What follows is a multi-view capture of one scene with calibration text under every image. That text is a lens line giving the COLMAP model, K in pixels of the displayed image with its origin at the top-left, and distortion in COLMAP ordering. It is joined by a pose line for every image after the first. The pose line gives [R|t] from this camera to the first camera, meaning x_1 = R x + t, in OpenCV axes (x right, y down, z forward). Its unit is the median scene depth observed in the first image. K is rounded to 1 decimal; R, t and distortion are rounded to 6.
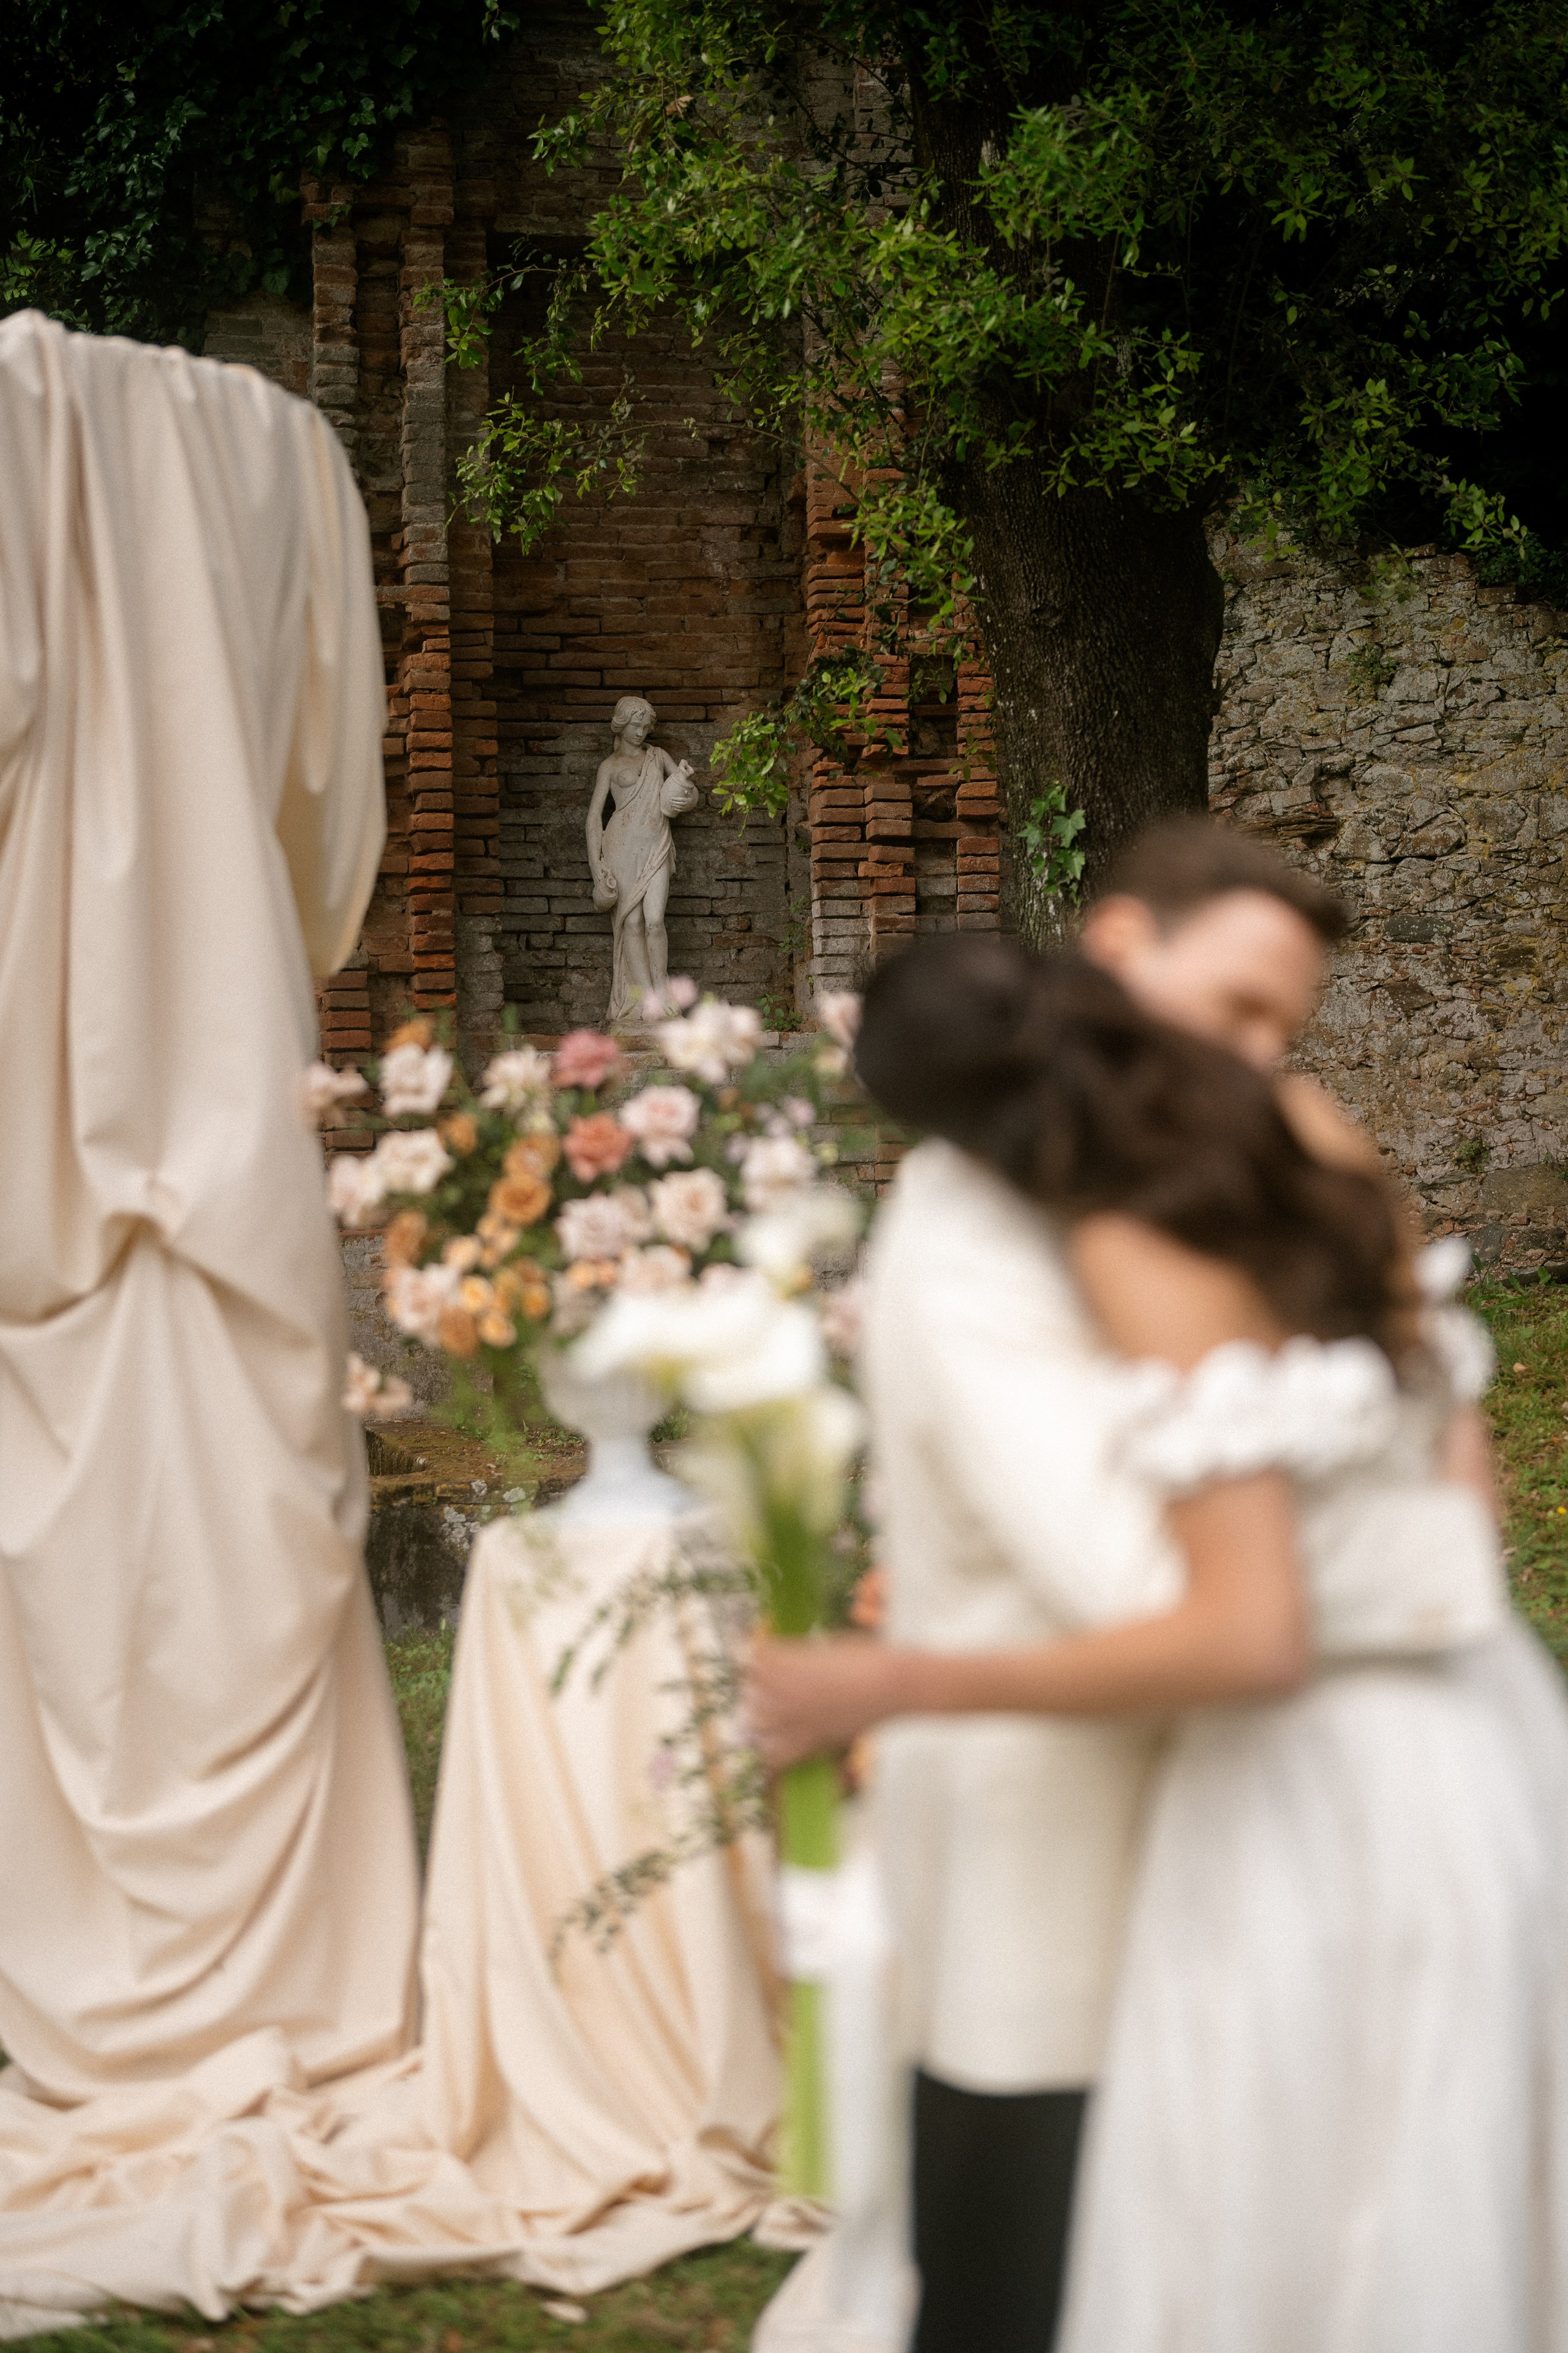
lens RADIAL K [[3371.3, 0, 763.0], [0, 3371.3, 1153.7], [0, 0, 1]] dist [0.012788, 0.000000]
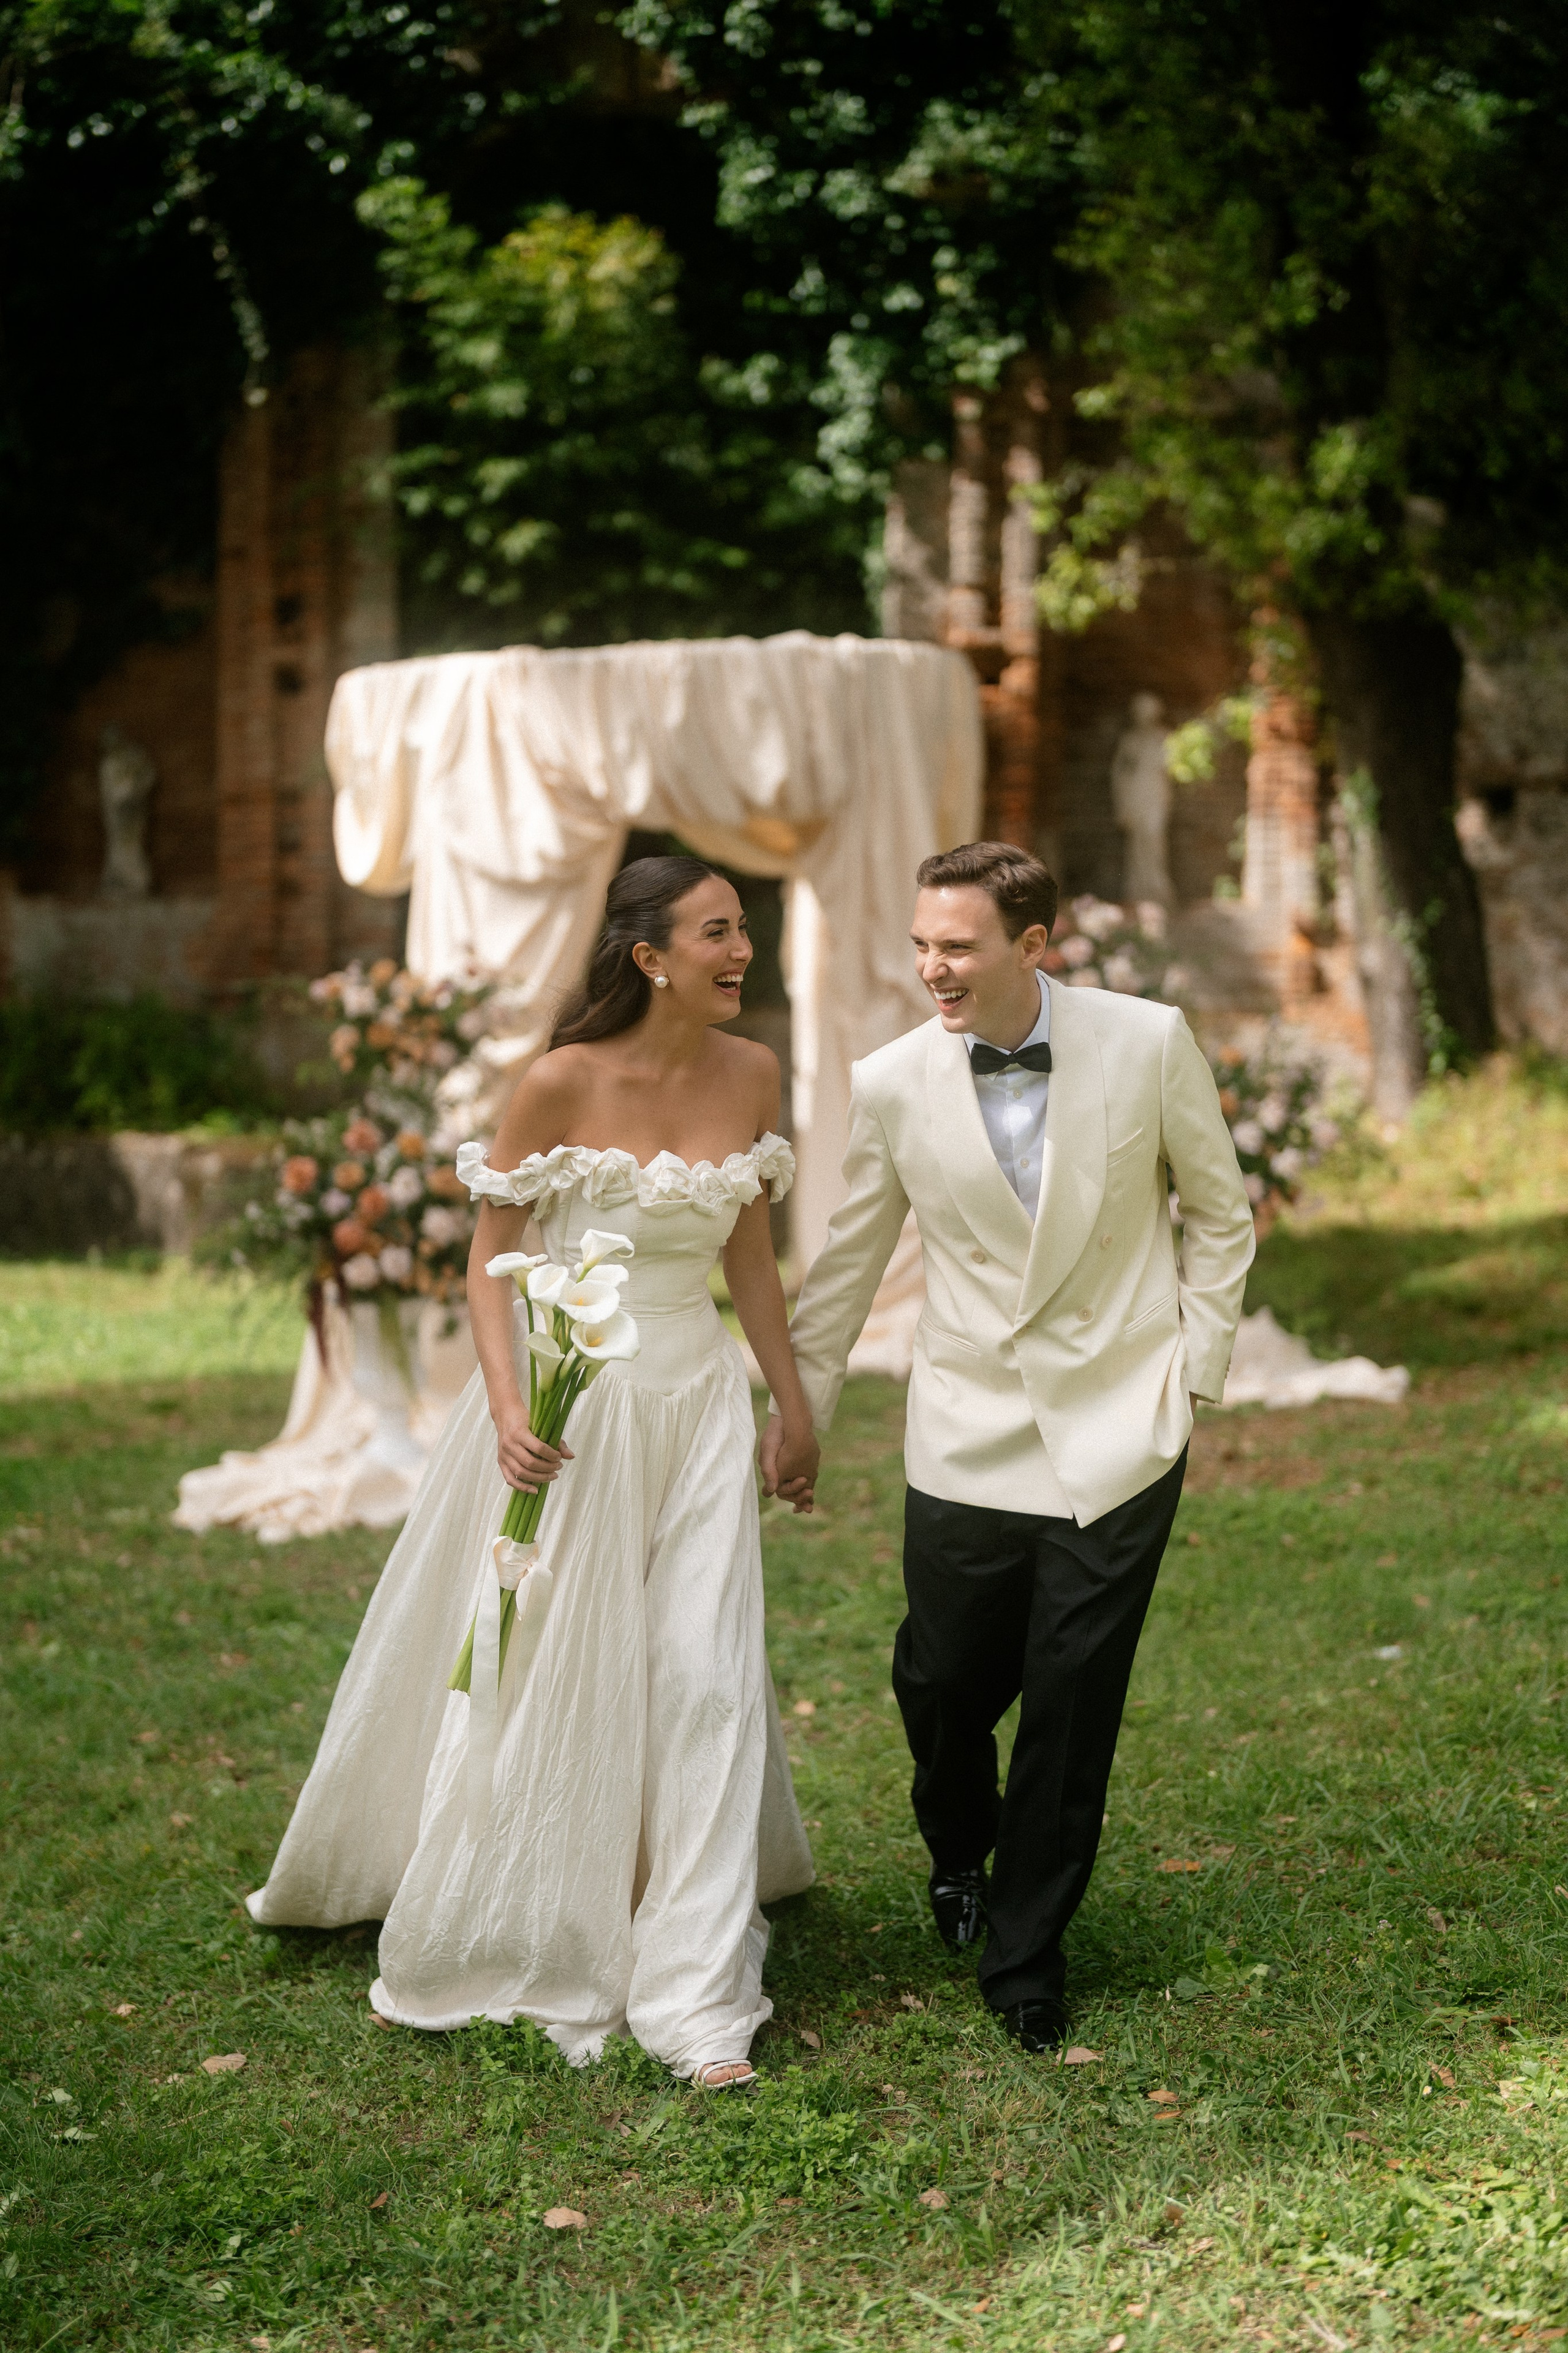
lens RADIAL K [[3371.3, 0, 775.2], [0, 3371.3, 1170.8], [0, 0, 1]] dist [0.012788, 0.000000]
pose [[0.983473, 0.034206, -0.177793, 0.210440], [-0.024863, 0.998203, 0.054512, 0.023596], [0.179338, -0.049191, 0.982557, -1.638939]]
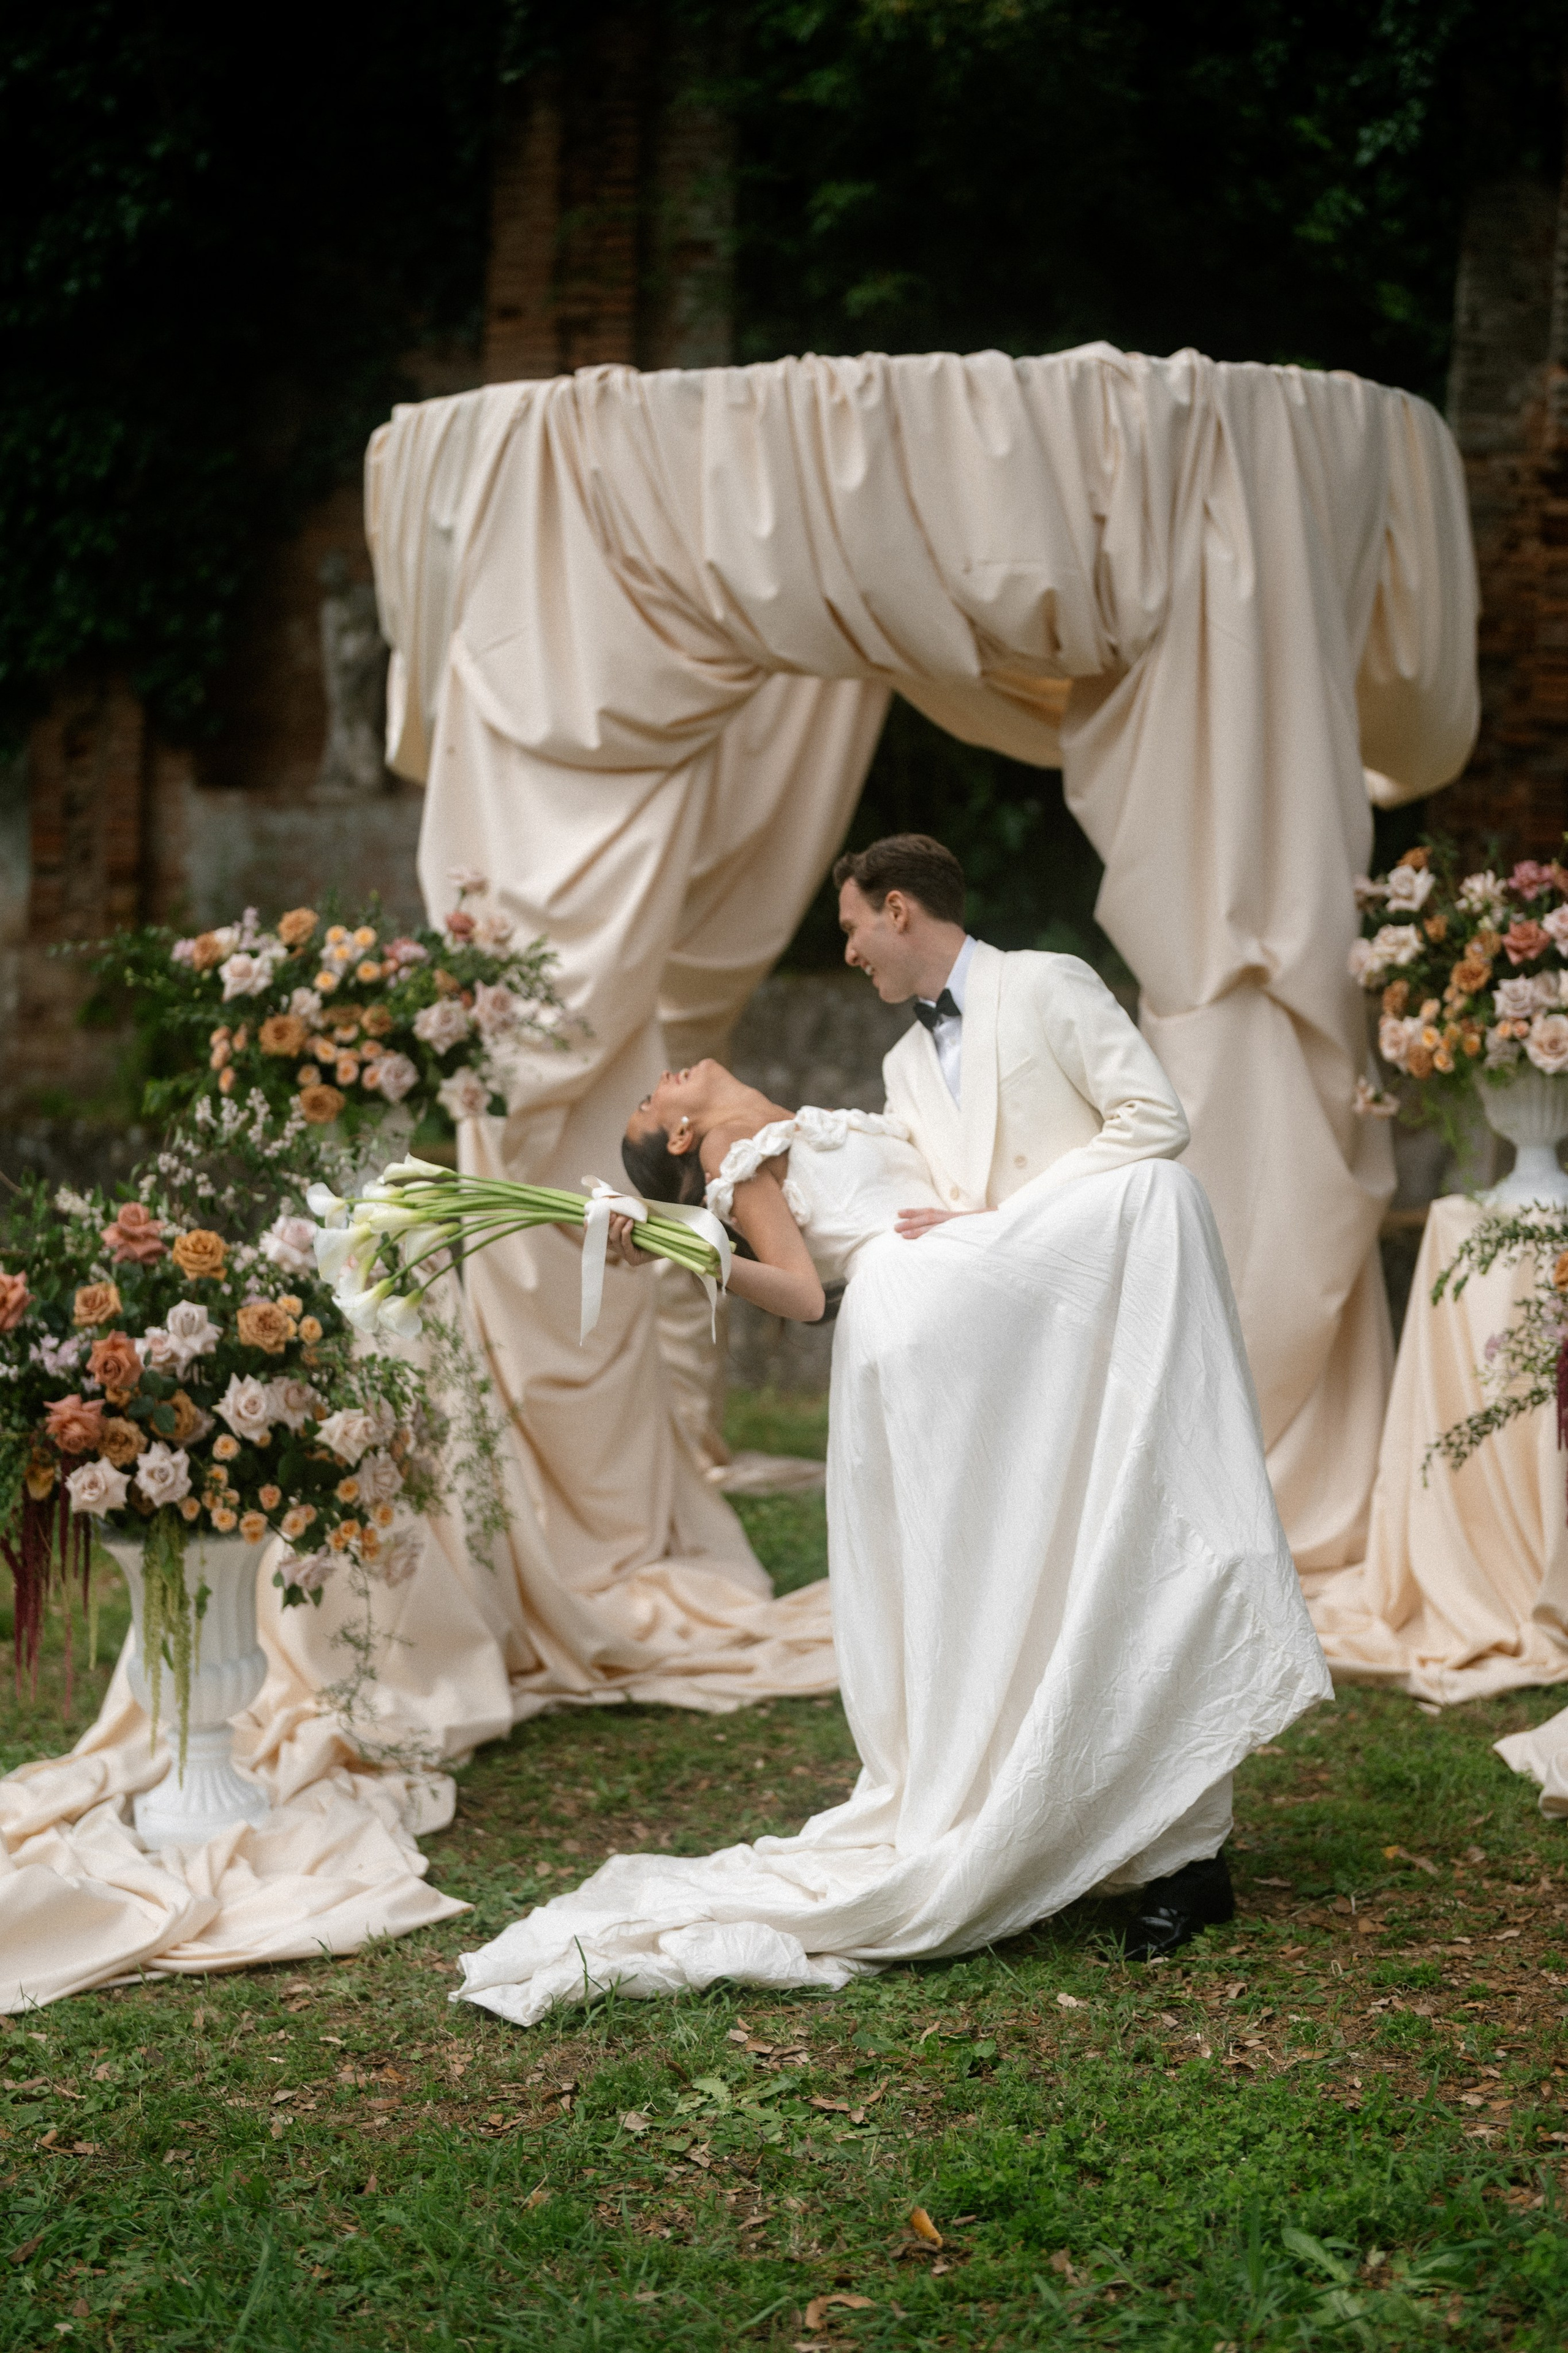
lens RADIAL K [[3631.0, 0, 788.9], [0, 3631.0, 1187.4], [0, 0, 1]] dist [0.015714, 0.000000]
pose [[0.928165, 0.083461, -0.362690, 0.228188], [-0.057560, 0.994997, 0.081662, -0.006436], [0.367690, -0.054919, 0.928325, -0.561536]]
